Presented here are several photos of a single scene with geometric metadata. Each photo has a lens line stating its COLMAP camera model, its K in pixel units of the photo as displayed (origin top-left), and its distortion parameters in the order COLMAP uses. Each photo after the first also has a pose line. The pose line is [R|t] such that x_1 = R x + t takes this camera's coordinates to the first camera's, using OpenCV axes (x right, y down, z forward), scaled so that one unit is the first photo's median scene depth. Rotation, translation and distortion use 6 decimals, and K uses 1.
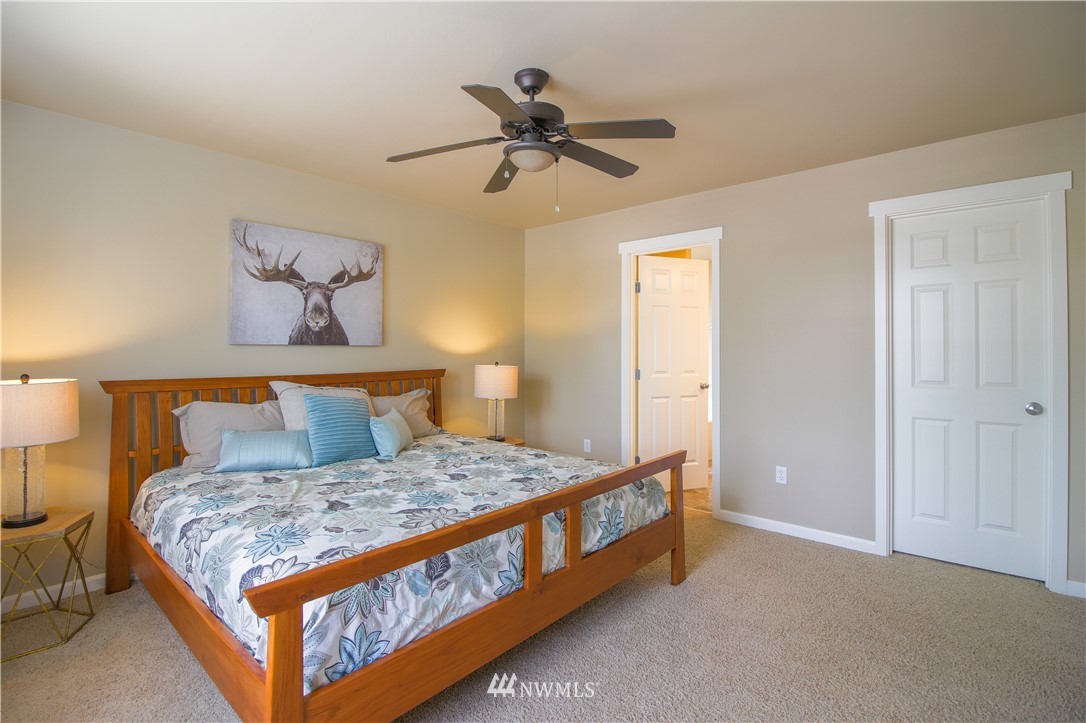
lens RADIAL K [[508.0, 0, 539.0], [0, 508.0, 347.3], [0, 0, 1]] dist [-0.000112, -0.000152]
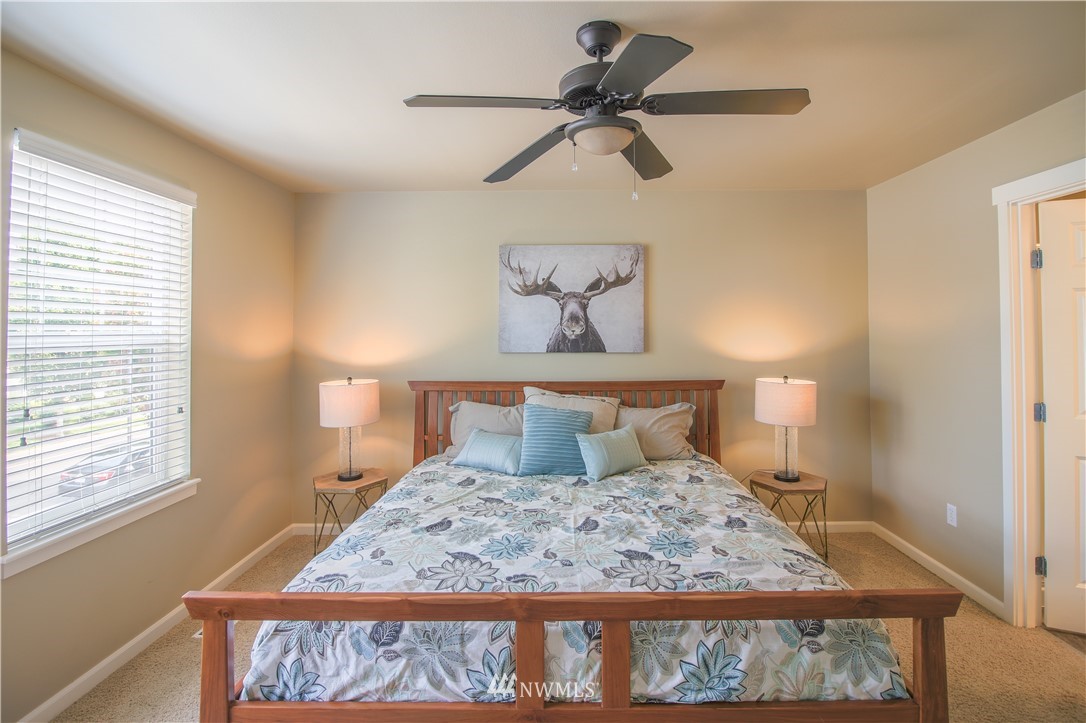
lens RADIAL K [[511.7, 0, 545.3], [0, 511.7, 321.4], [0, 0, 1]] dist [-0.009096, -0.000596]
pose [[0.665893, -0.015426, -0.745888, 0.425190], [0.006100, 0.999865, -0.015233, -0.073467], [0.746022, 0.005594, 0.665898, 0.365514]]
